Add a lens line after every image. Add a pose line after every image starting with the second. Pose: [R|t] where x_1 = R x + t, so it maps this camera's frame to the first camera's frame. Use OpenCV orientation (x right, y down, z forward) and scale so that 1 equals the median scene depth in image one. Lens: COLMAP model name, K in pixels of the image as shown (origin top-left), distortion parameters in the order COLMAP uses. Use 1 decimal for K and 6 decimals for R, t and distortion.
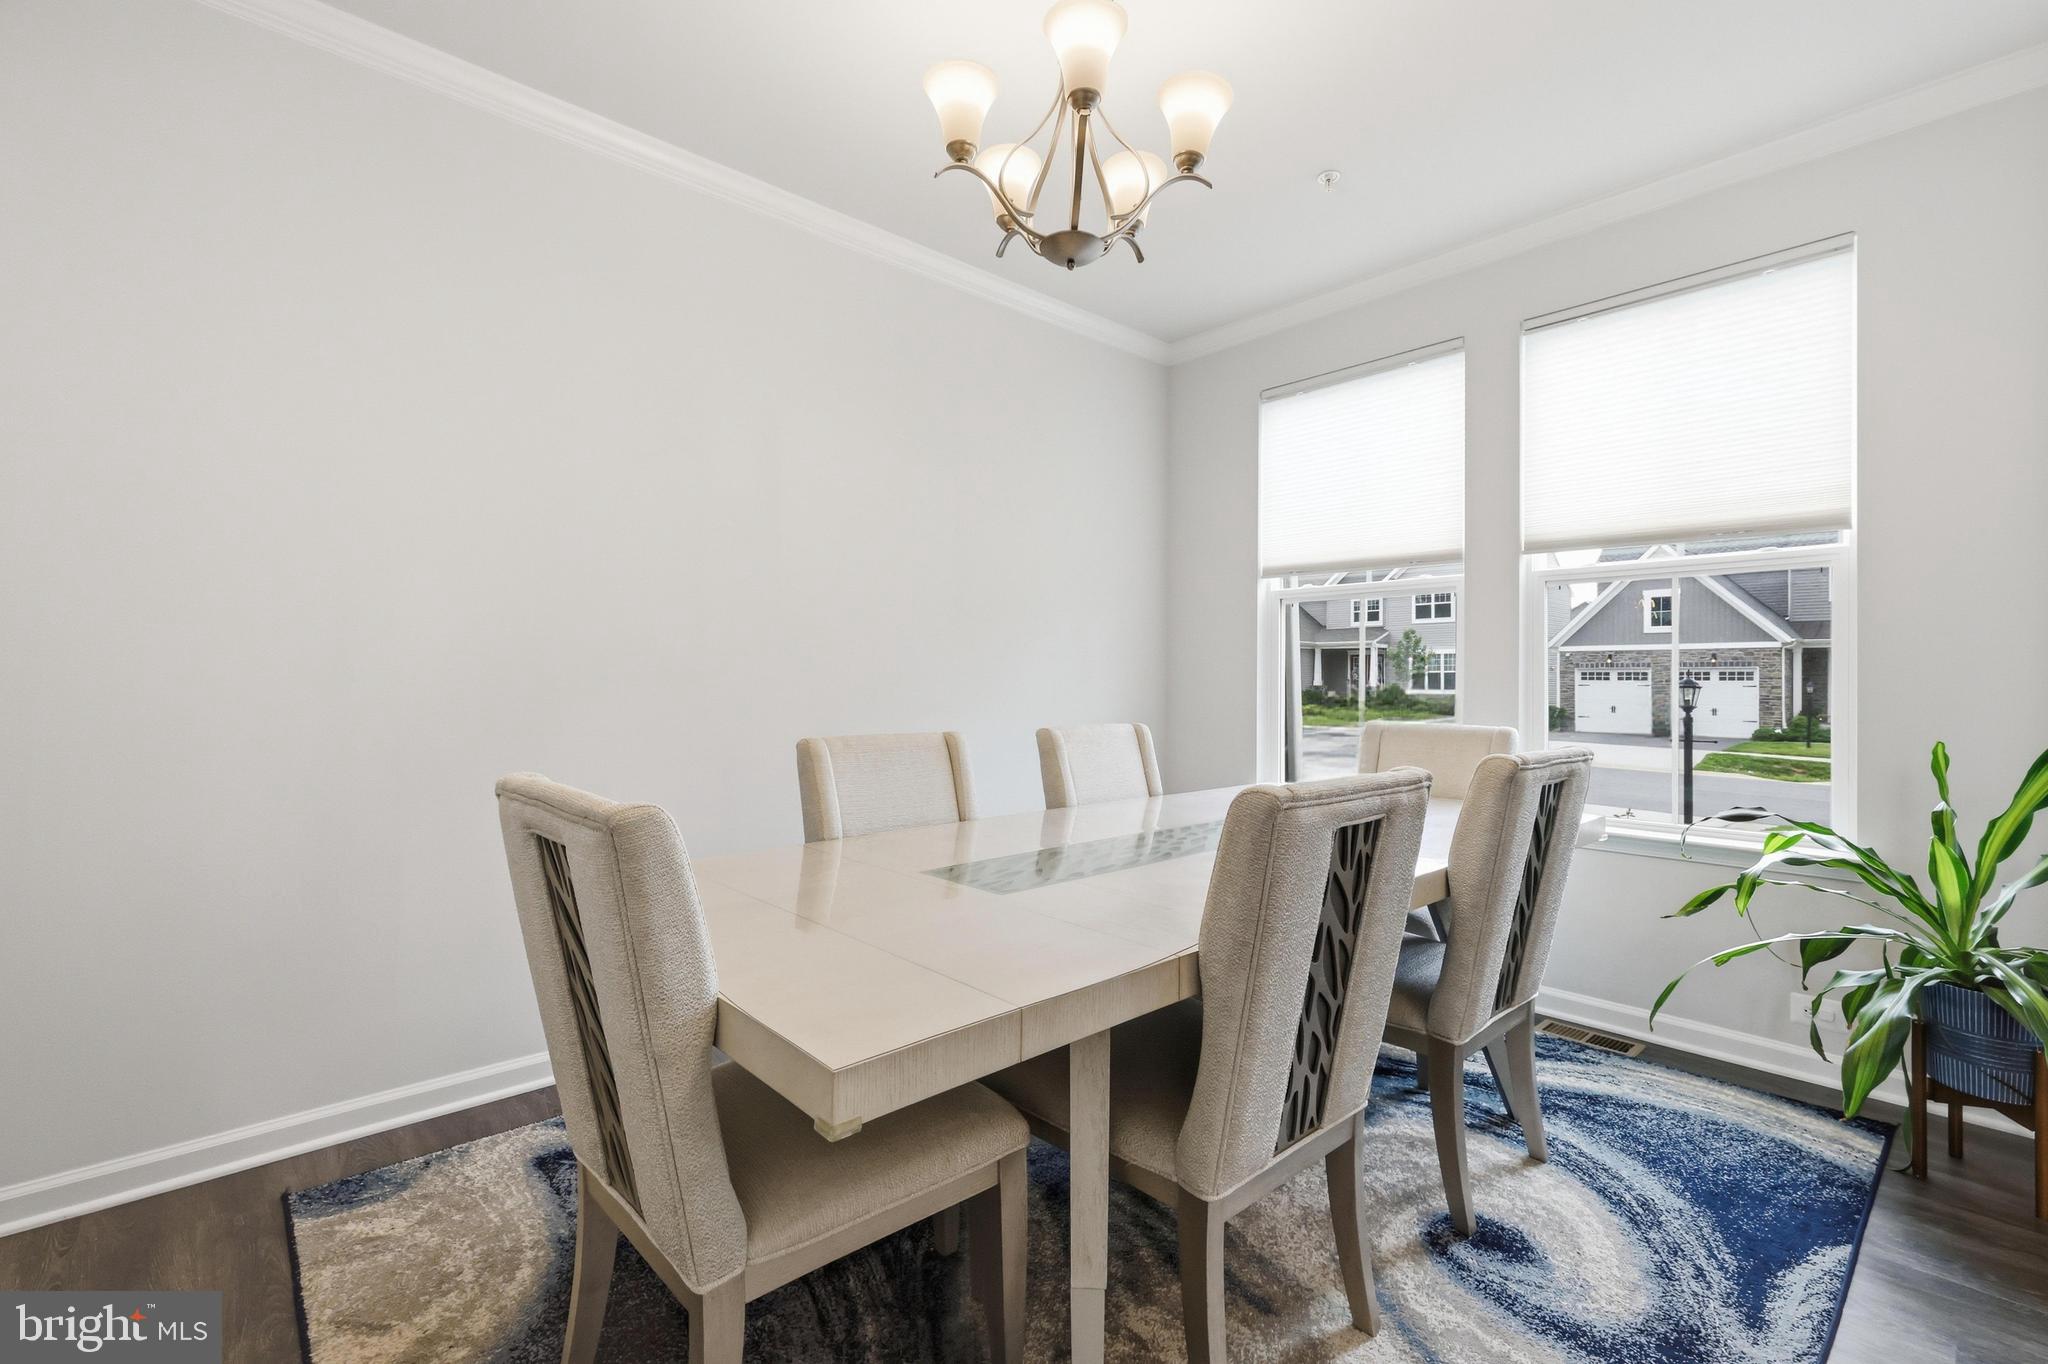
lens RADIAL K [[865.2, 0, 1014.2], [0, 865.2, 682.3], [0, 0, 1]] dist [0.010294, -0.000069]
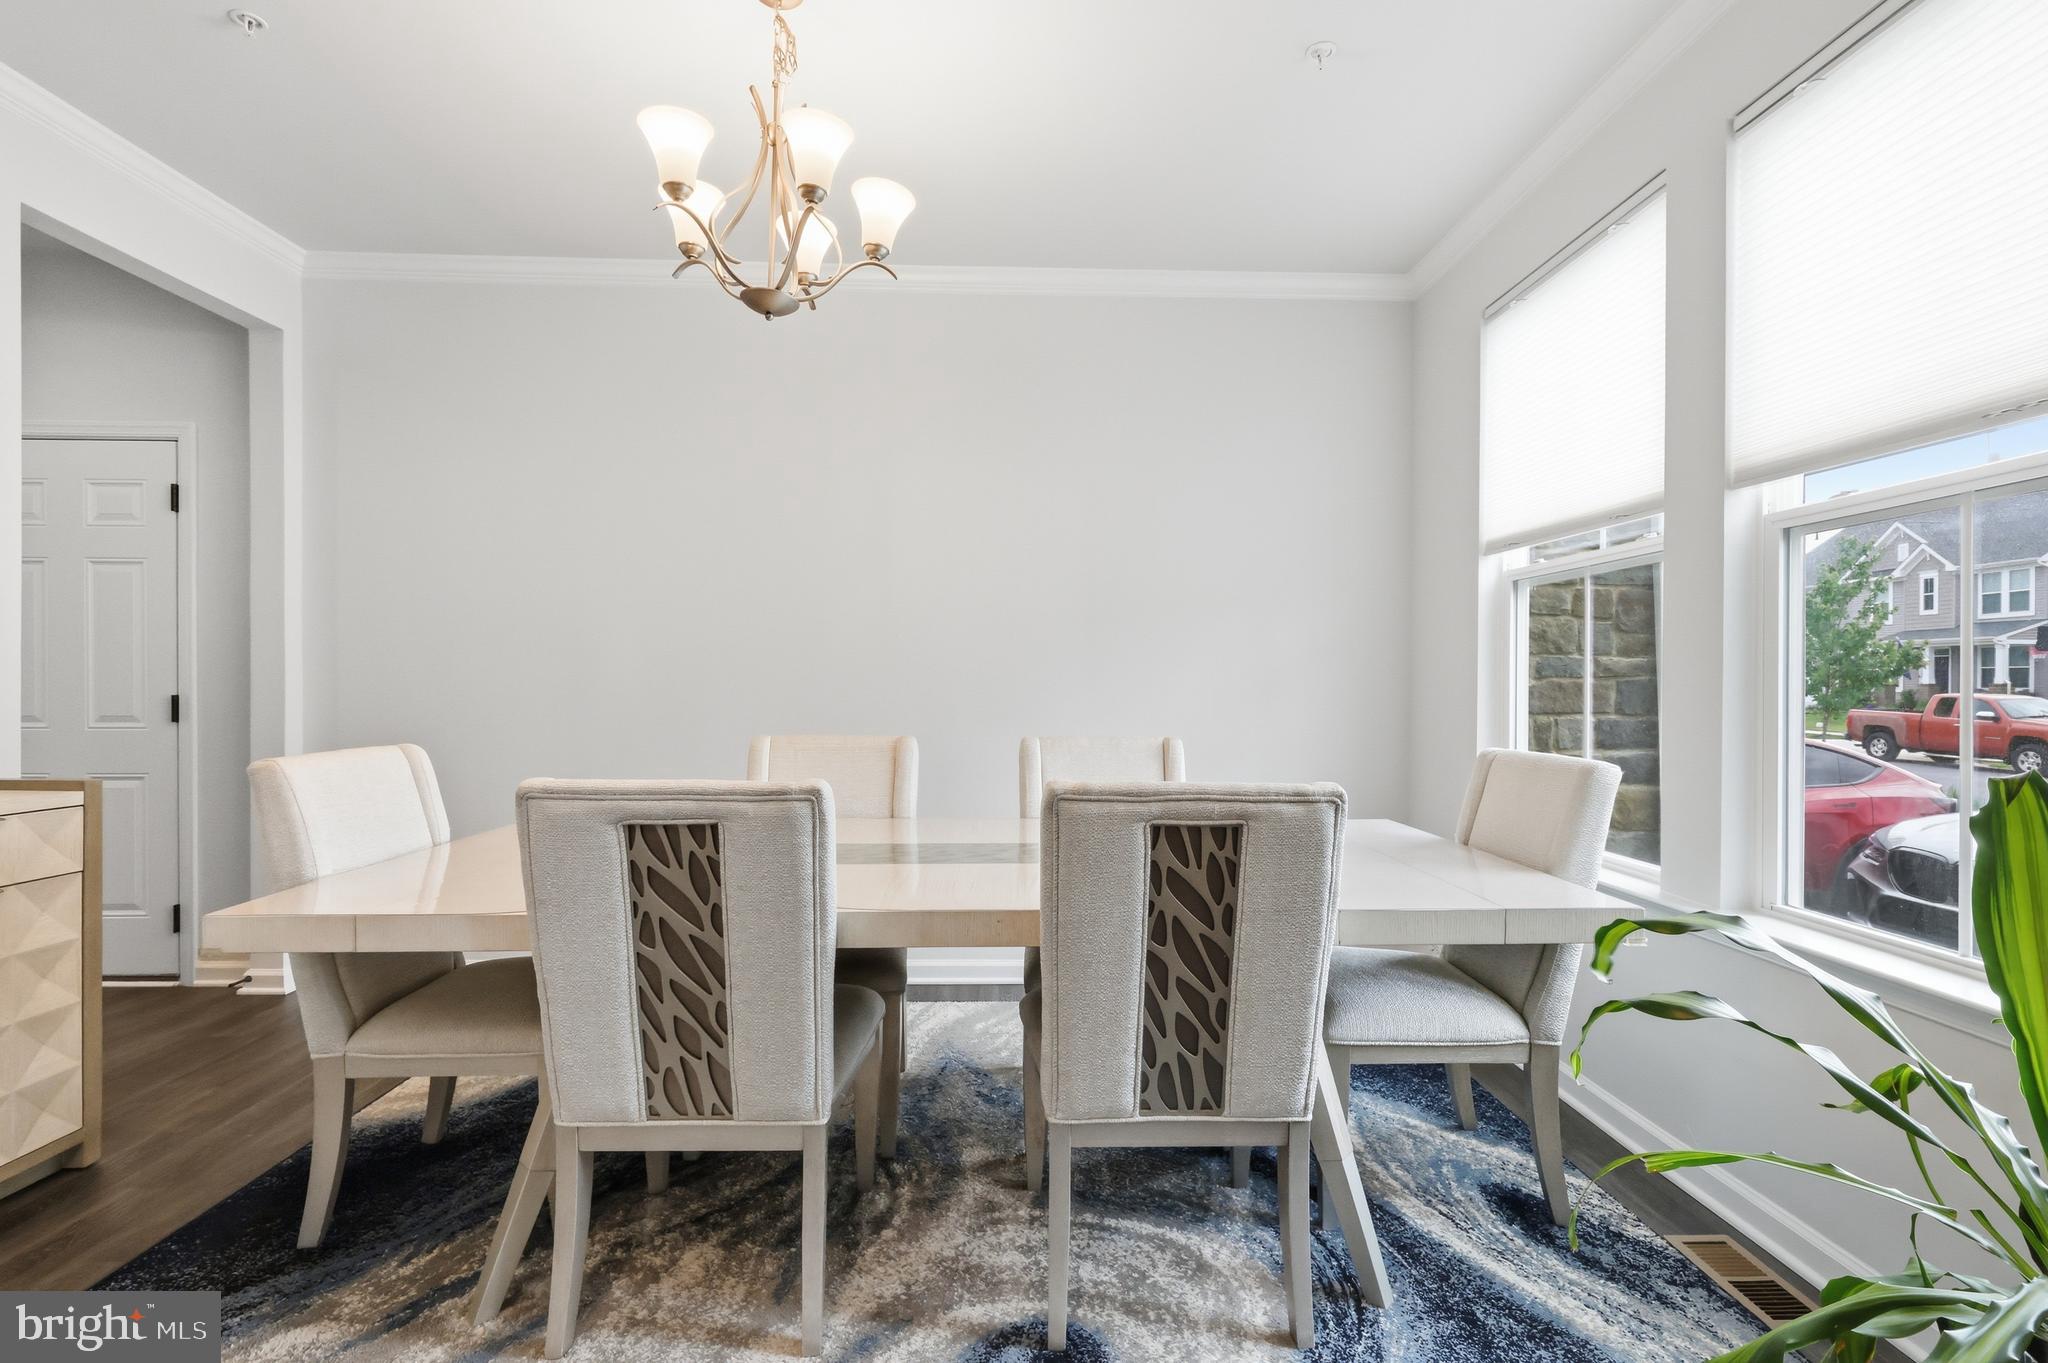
lens RADIAL K [[865.2, 0, 1015.1], [0, 865.2, 680.8], [0, 0, 1]] dist [0.010294, -0.000069]
pose [[0.781672, -0.000301, -0.623690, 0.574871], [-0.004613, 0.999970, -0.006264, -0.001784], [0.623673, 0.007773, 0.781647, 0.181087]]
